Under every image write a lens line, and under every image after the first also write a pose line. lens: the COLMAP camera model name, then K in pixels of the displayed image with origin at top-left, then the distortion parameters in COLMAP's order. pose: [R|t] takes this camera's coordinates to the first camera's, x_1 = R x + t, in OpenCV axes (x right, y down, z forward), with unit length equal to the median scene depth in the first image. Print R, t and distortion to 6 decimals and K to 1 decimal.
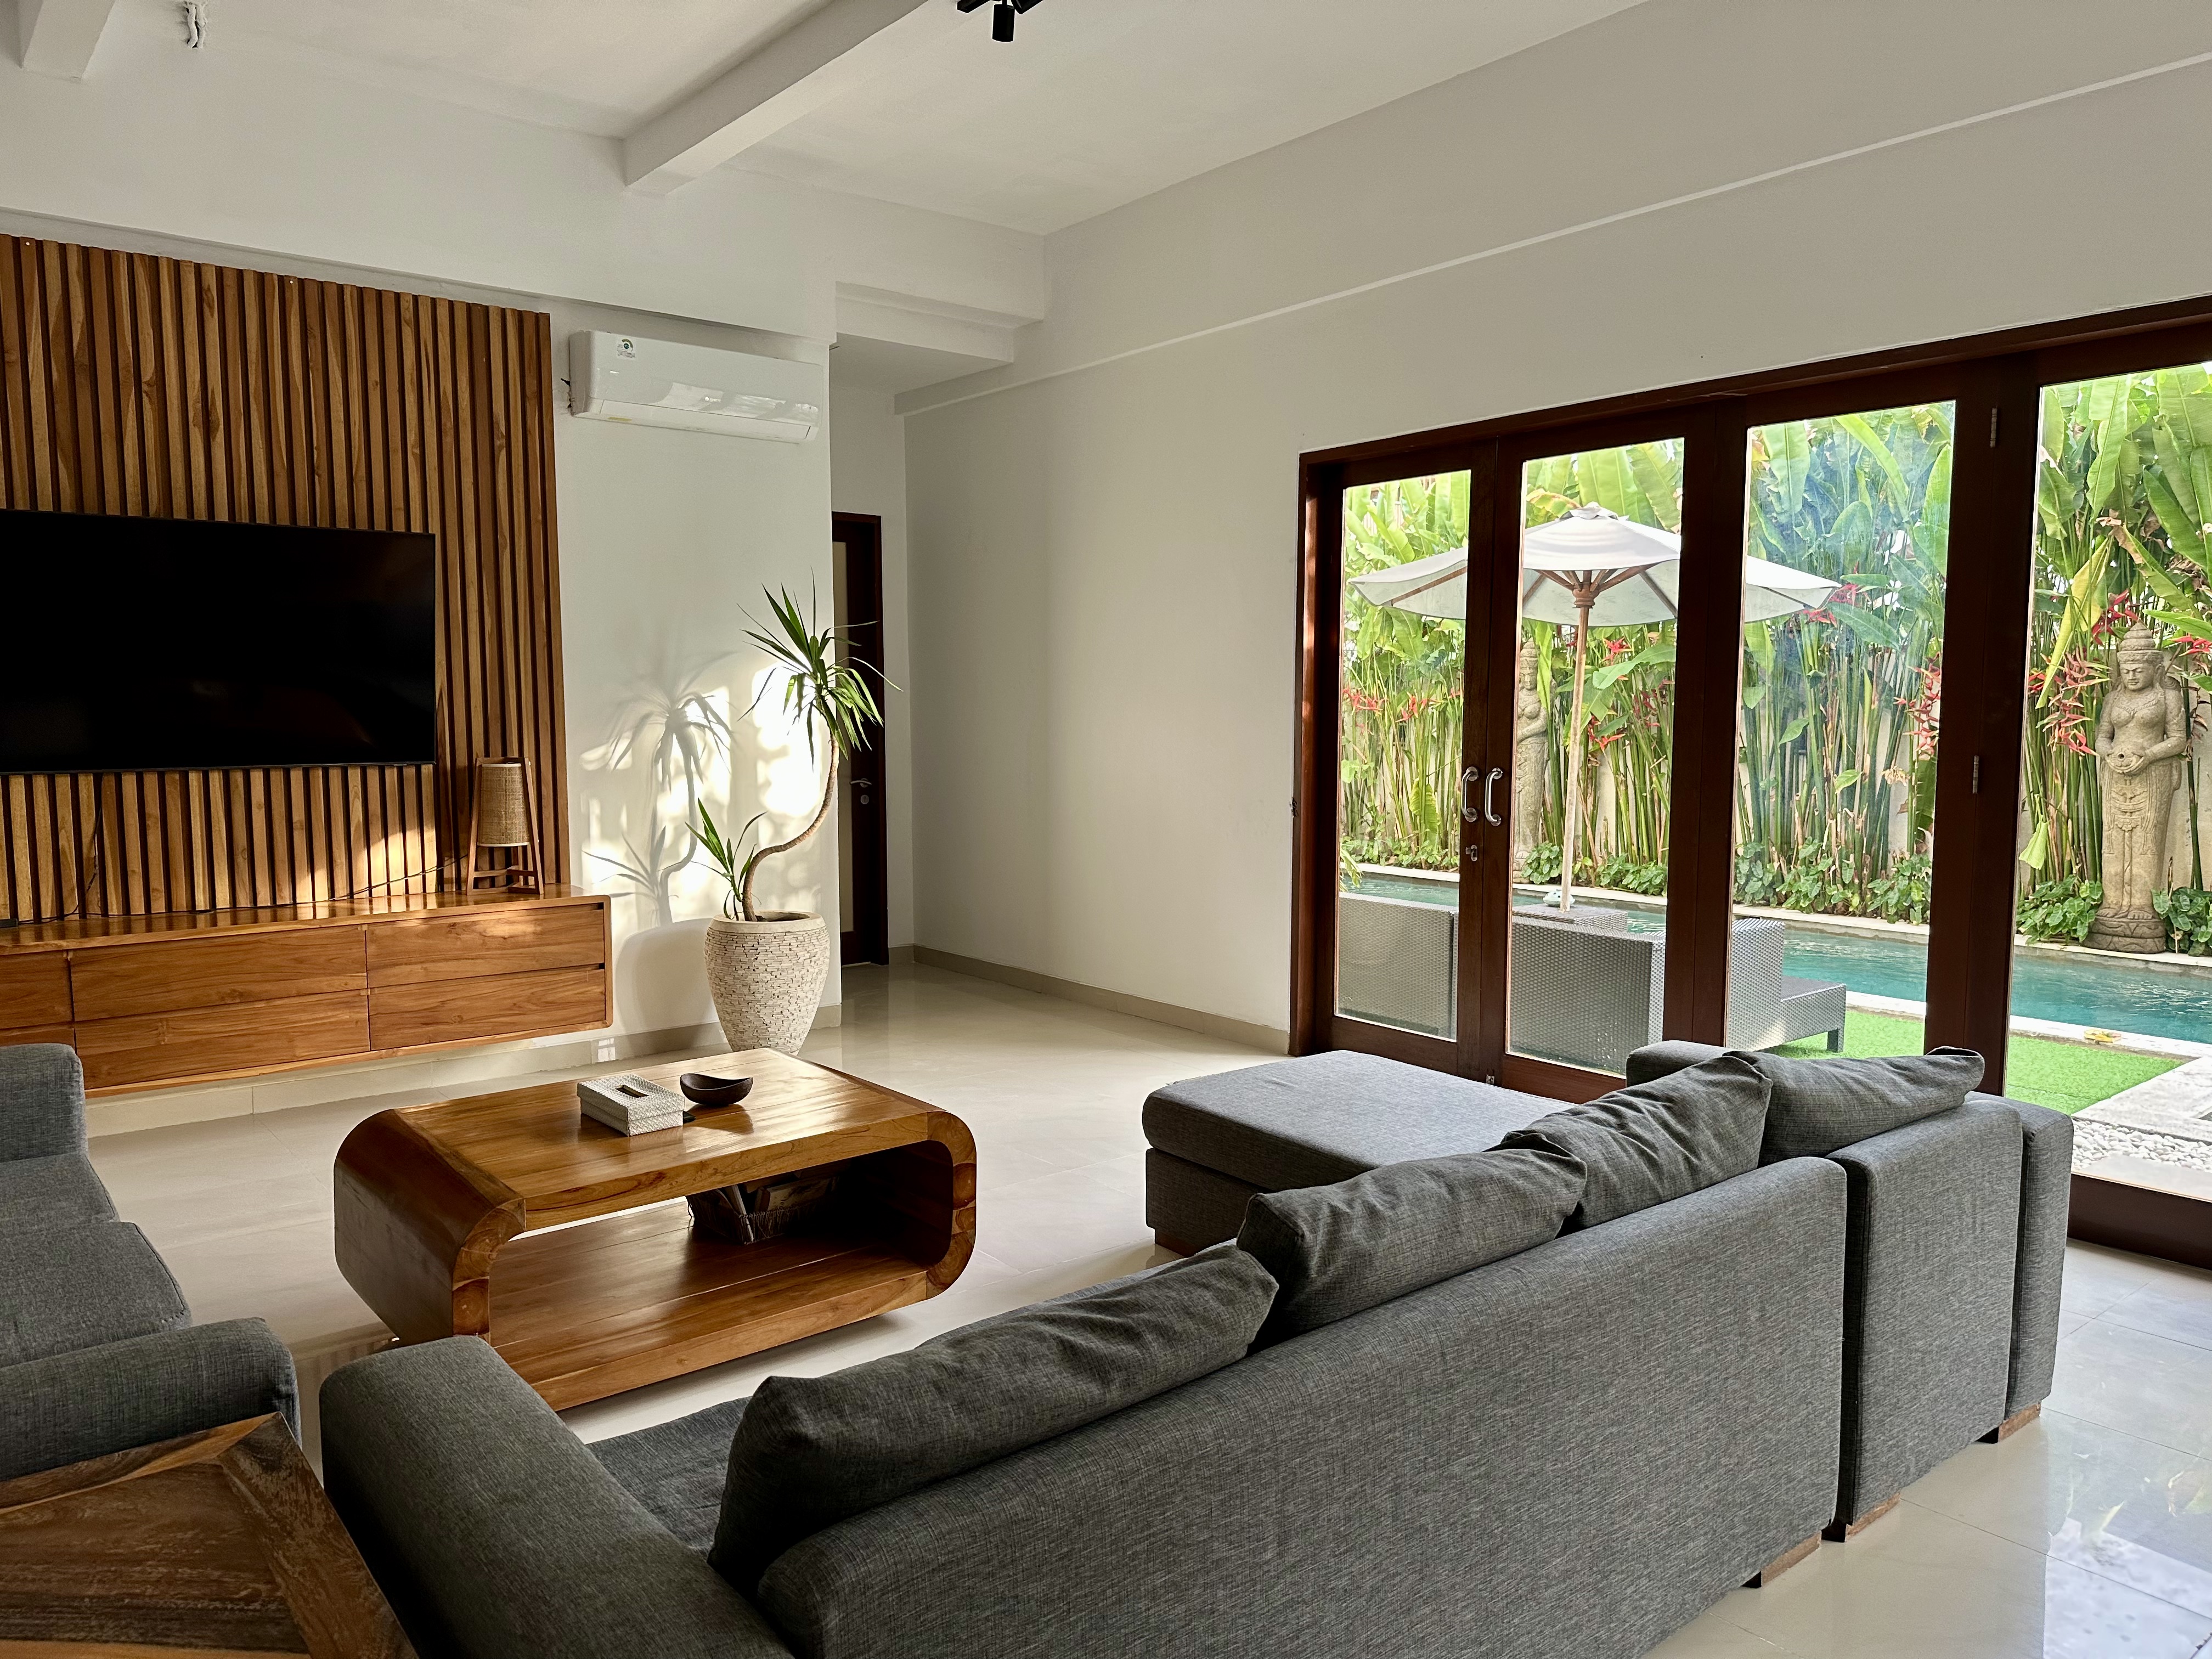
lens RADIAL K [[1553.5, 0, 1109.0], [0, 1553.5, 837.2], [0, 0, 1]] dist [0.056333, -0.077716]
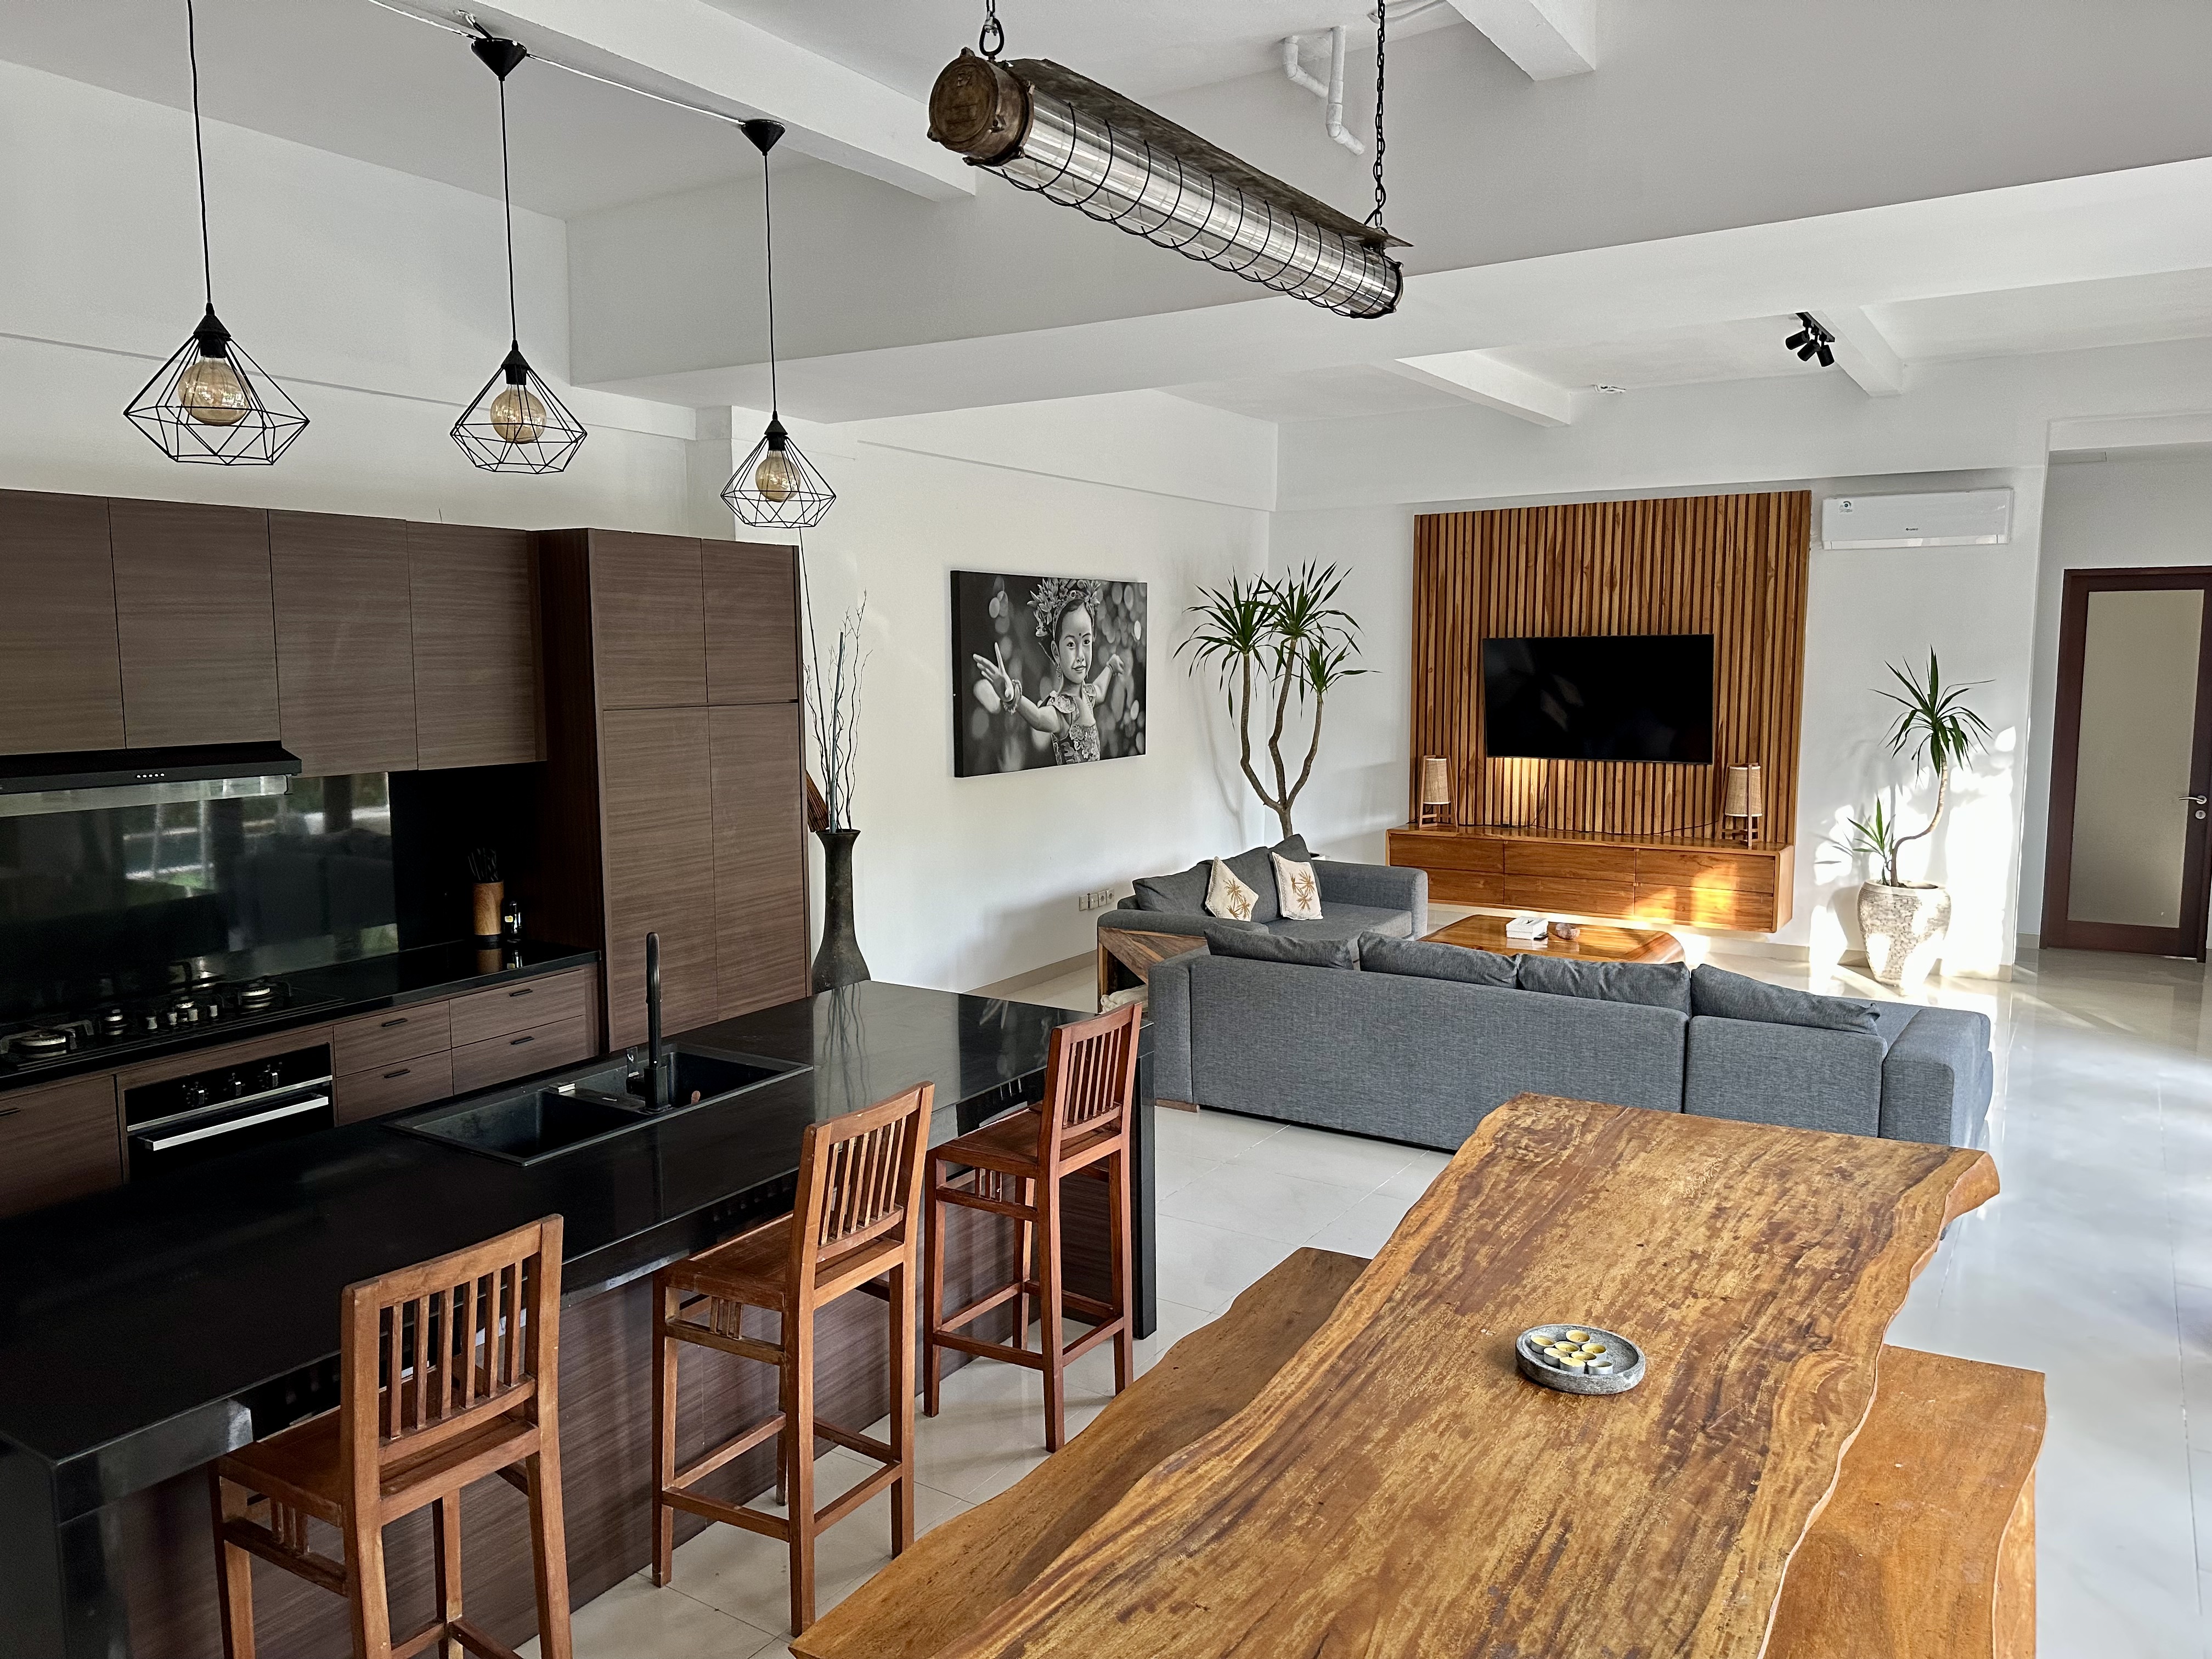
lens RADIAL K [[1553.5, 0, 1096.1], [0, 1553.5, 829.5], [0, 0, 1]] dist [0.056333, -0.077716]
pose [[0.311534, 0.108273, -0.944046, 1.062348], [-0.079300, 0.992984, 0.087717, -0.077825], [0.946920, 0.047536, 0.317935, -0.204902]]
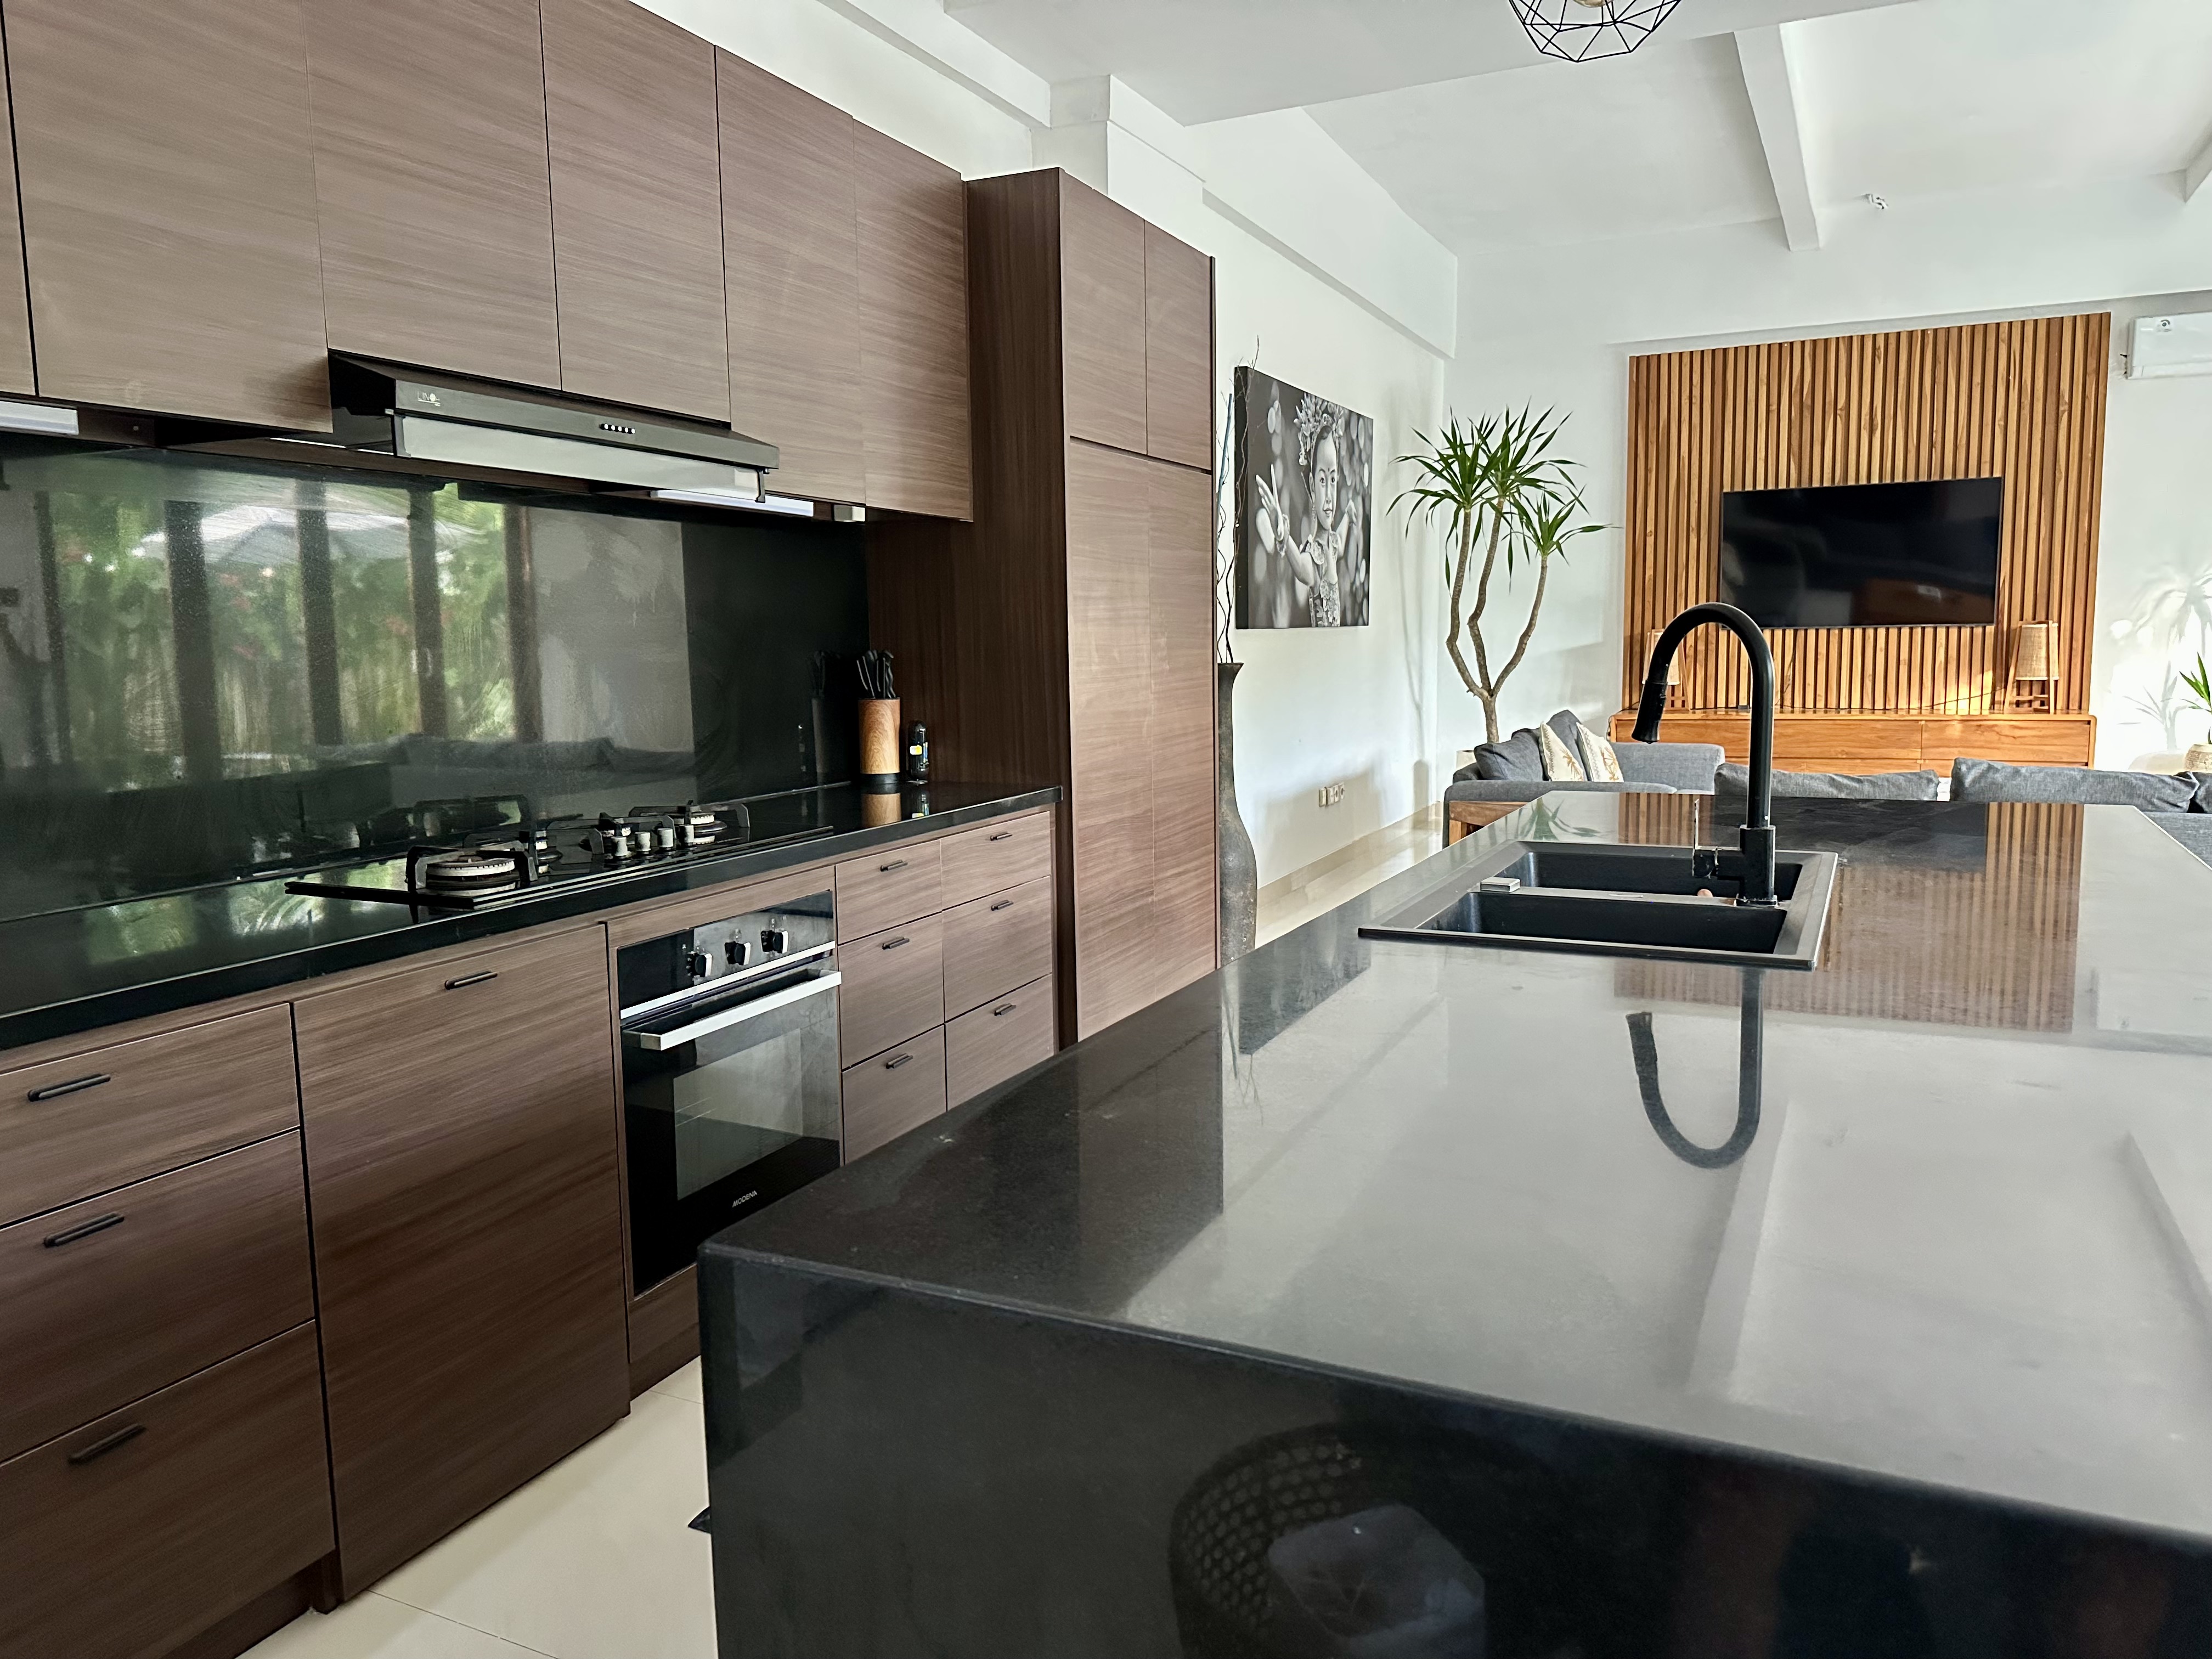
lens RADIAL K [[1553.5, 0, 1112.8], [0, 1553.5, 827.5], [0, 0, 1]] dist [0.056333, -0.077716]
pose [[0.424533, 0.106337, -0.899146, 0.655585], [-0.062726, 0.994147, 0.087956, 0.074611], [0.903237, 0.019060, 0.428718, -0.477789]]
